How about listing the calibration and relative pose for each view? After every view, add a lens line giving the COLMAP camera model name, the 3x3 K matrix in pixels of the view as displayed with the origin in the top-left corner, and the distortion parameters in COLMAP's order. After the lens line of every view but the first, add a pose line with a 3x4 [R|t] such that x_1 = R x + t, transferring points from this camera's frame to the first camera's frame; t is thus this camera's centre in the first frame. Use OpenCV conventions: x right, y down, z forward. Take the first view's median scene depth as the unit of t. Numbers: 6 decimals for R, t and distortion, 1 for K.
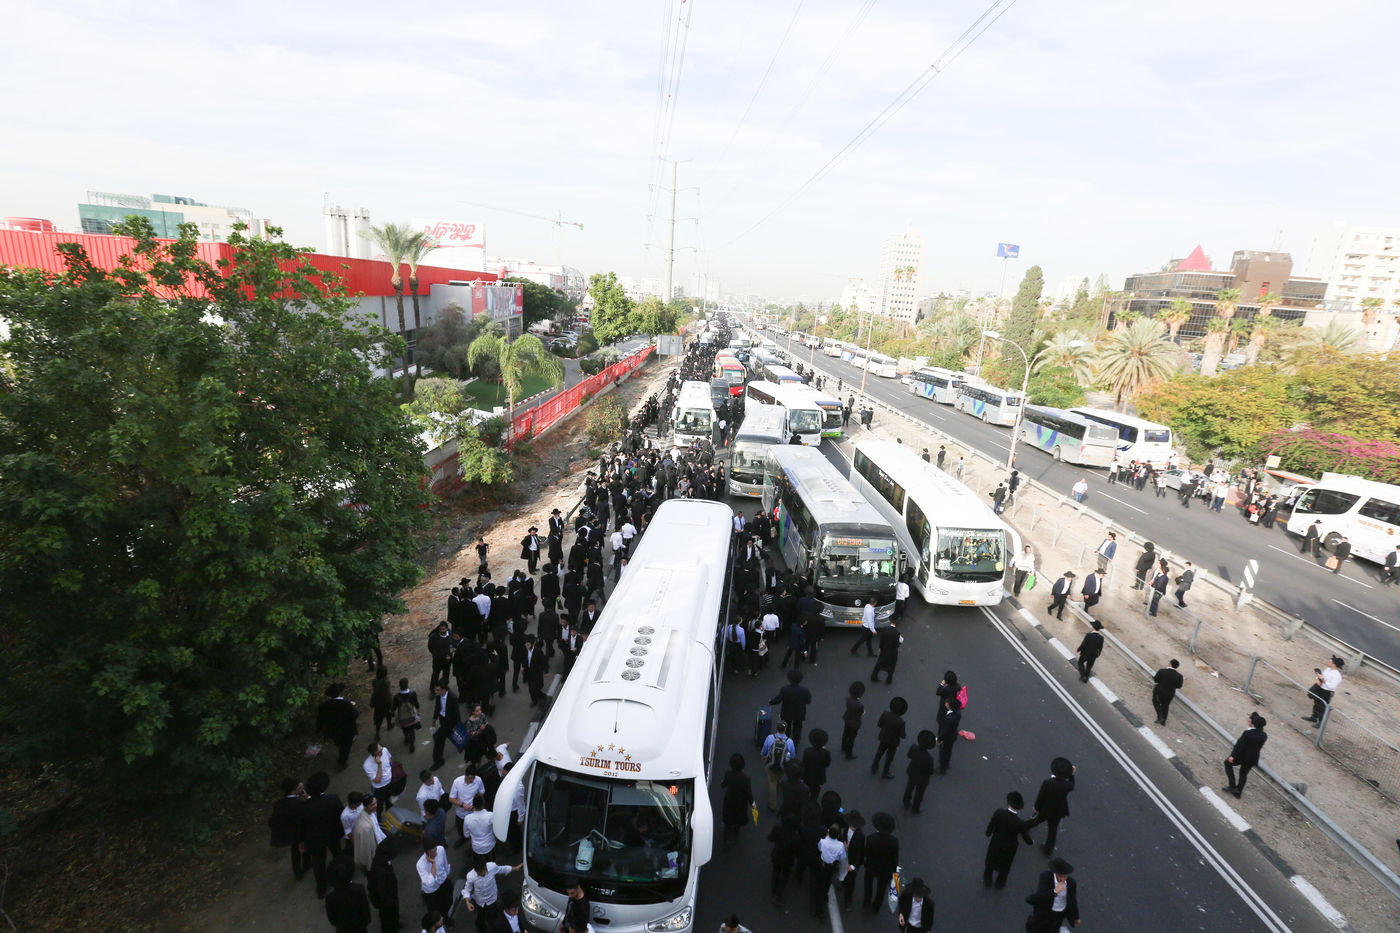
lens RADIAL K [[636.4, 0, 702.1], [0, 636.4, 469.0], [0, 0, 1]] dist [-0.041669, 0.013742]
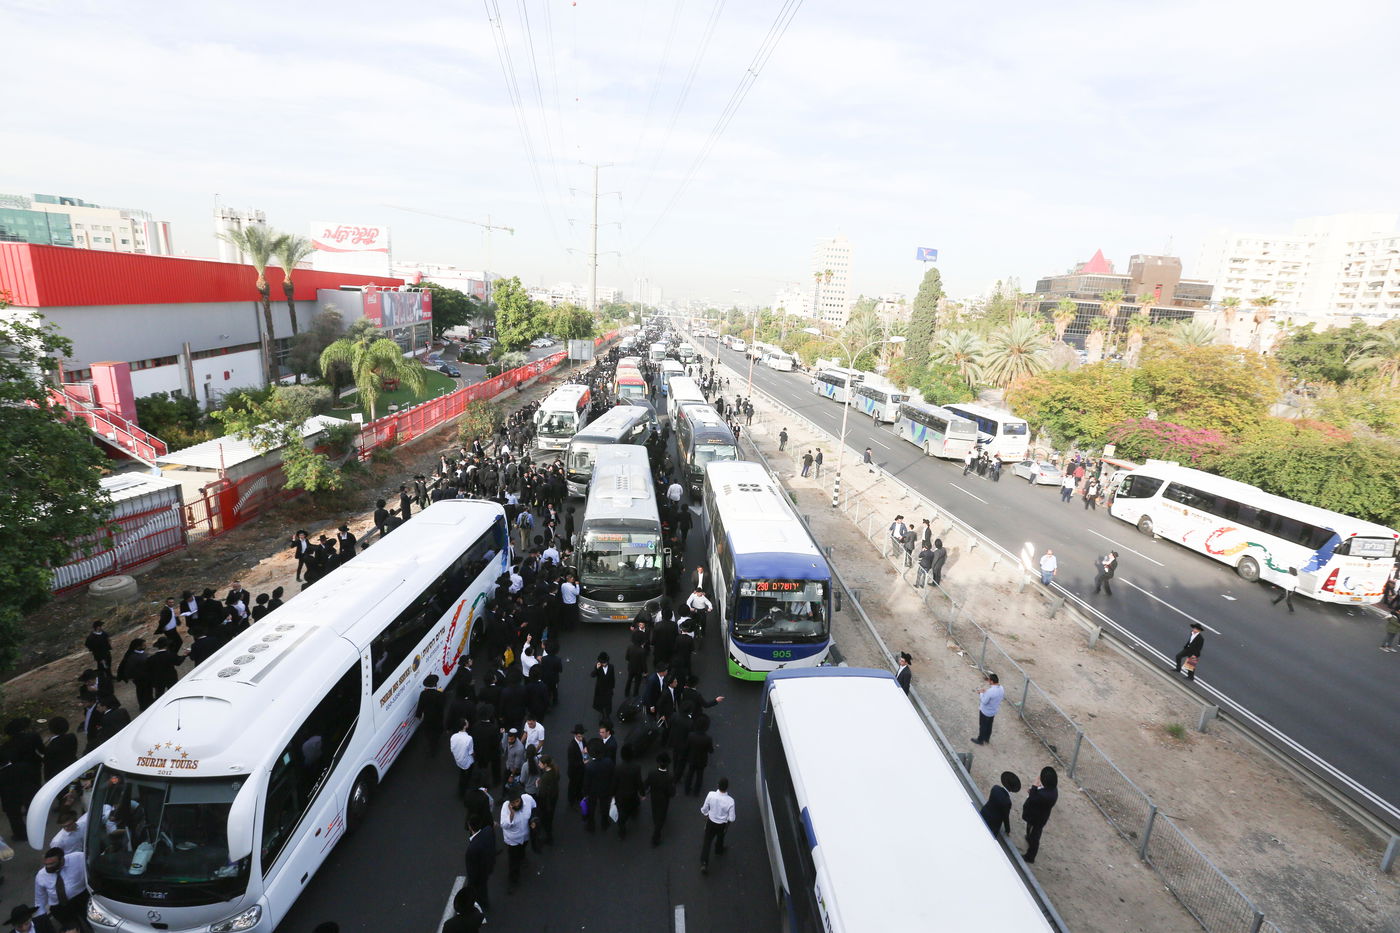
lens RADIAL K [[636.4, 0, 732.0], [0, 636.4, 470.3], [0, 0, 1]] dist [-0.041669, 0.013742]
pose [[0.996391, -0.025277, 0.081030, 0.140392], [0.025840, 0.999649, -0.005904, 0.008164], [-0.080852, 0.007976, 0.996694, -0.008355]]
